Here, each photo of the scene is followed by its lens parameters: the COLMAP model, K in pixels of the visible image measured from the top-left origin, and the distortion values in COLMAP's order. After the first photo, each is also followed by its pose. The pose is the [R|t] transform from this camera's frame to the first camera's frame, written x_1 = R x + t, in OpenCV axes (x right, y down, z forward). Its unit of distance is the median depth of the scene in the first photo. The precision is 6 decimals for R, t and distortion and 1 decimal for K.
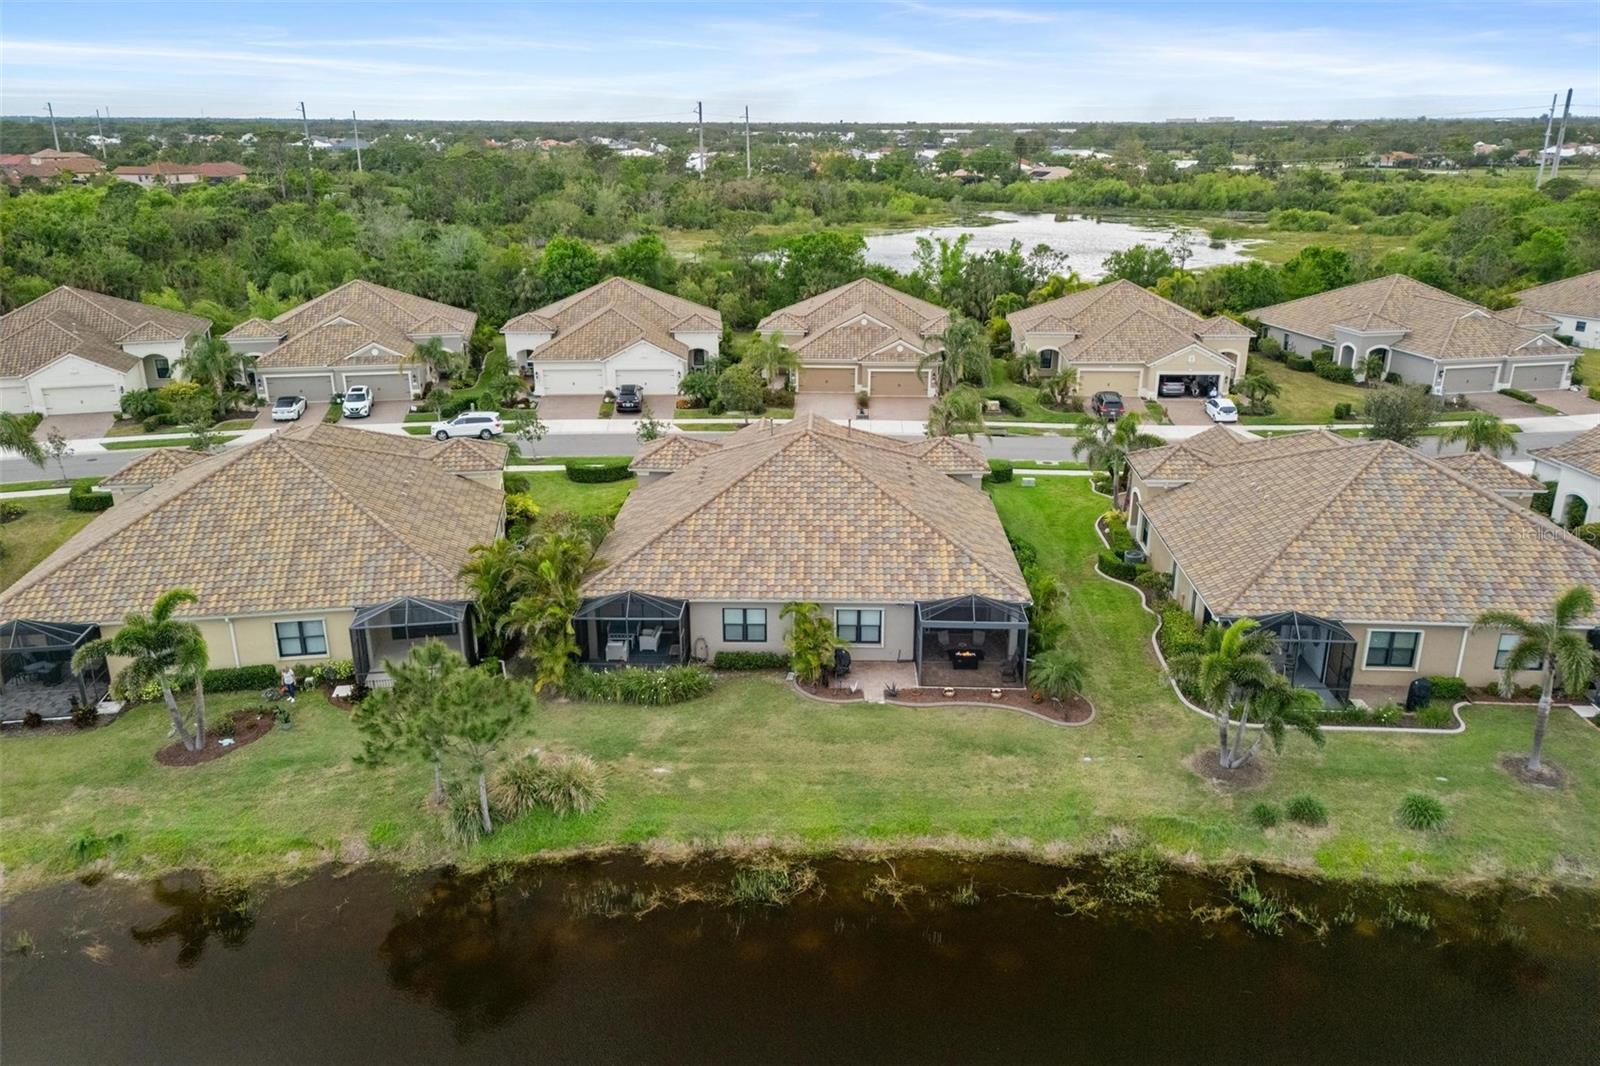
lens RADIAL K [[1164.2, 0, 802.0], [0, 1164.2, 534.5], [0, 0, 1]] dist [0.060568, -0.048564]
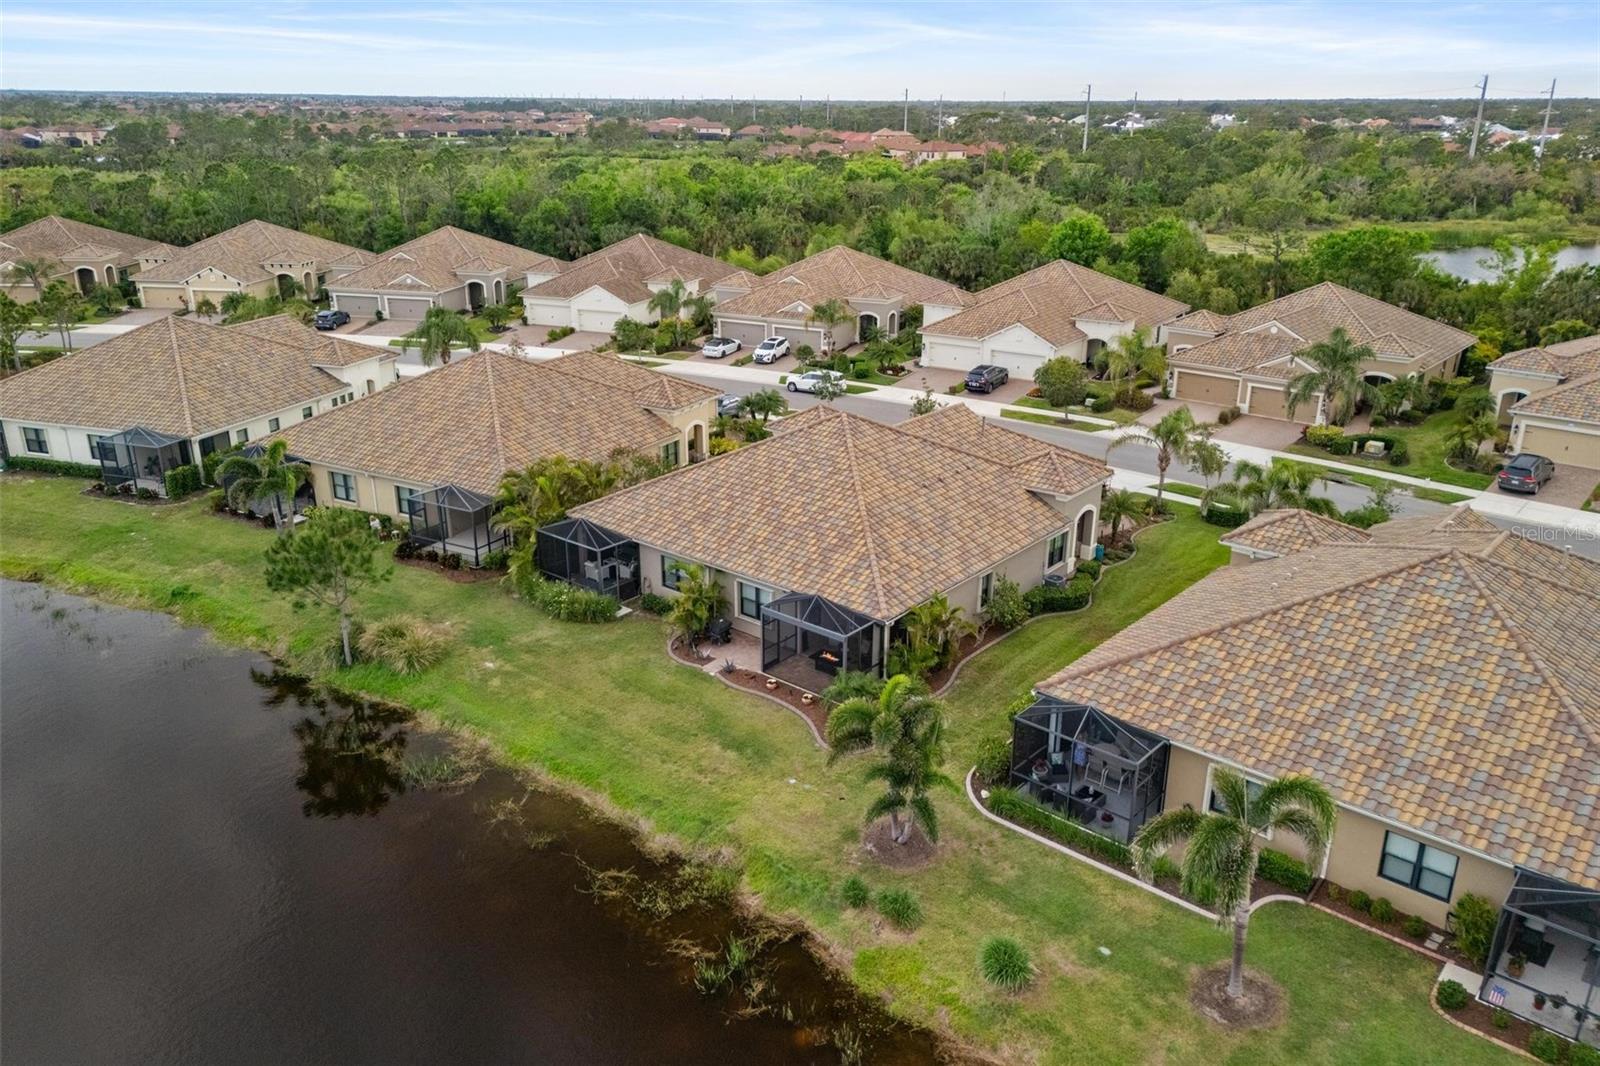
lens RADIAL K [[1164.2, 0, 800.7], [0, 1164.2, 532.0], [0, 0, 1]] dist [0.060568, -0.048564]
pose [[0.785418, 0.213887, -0.580836, 0.687175], [-0.206455, 0.975186, 0.079930, -0.073234], [0.583519, 0.057138, 0.810087, 0.213599]]
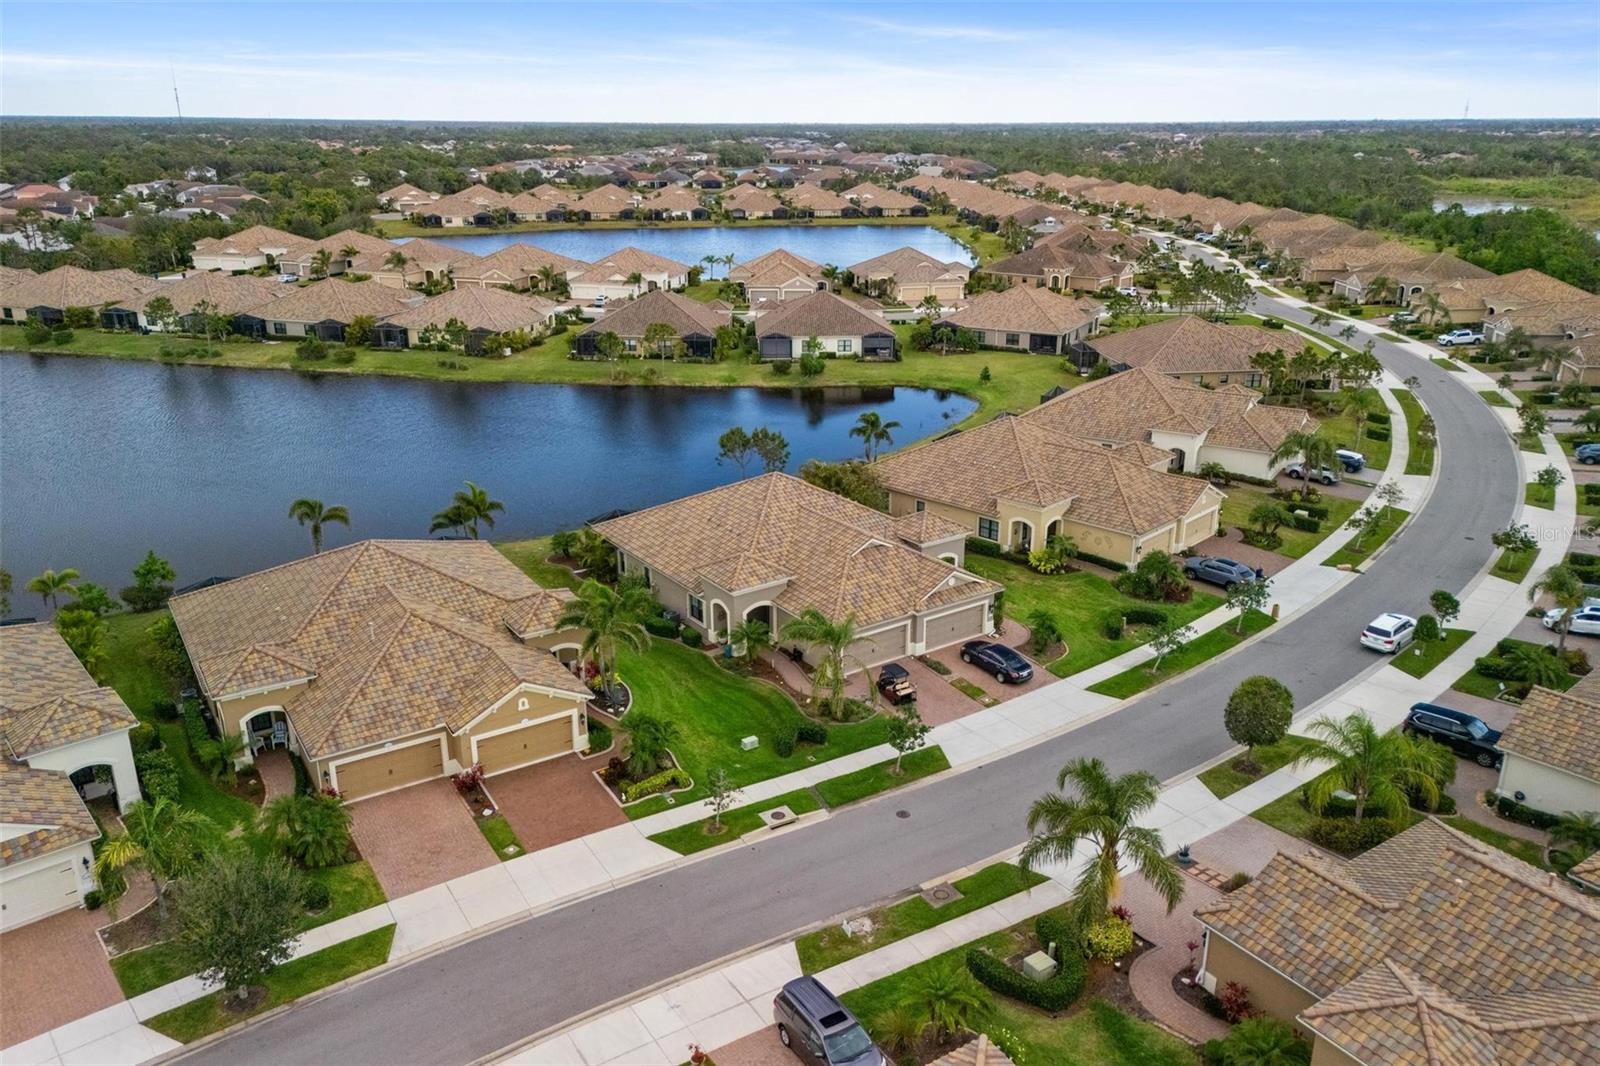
lens RADIAL K [[1164.2, 0, 809.5], [0, 1164.2, 527.8], [0, 0, 1]] dist [0.060568, -0.048564]
pose [[-0.798124, 0.183055, -0.574011, 0.951583], [-0.213115, 0.805358, 0.553155, -0.984744], [0.563542, 0.563816, -0.603764, 2.284972]]
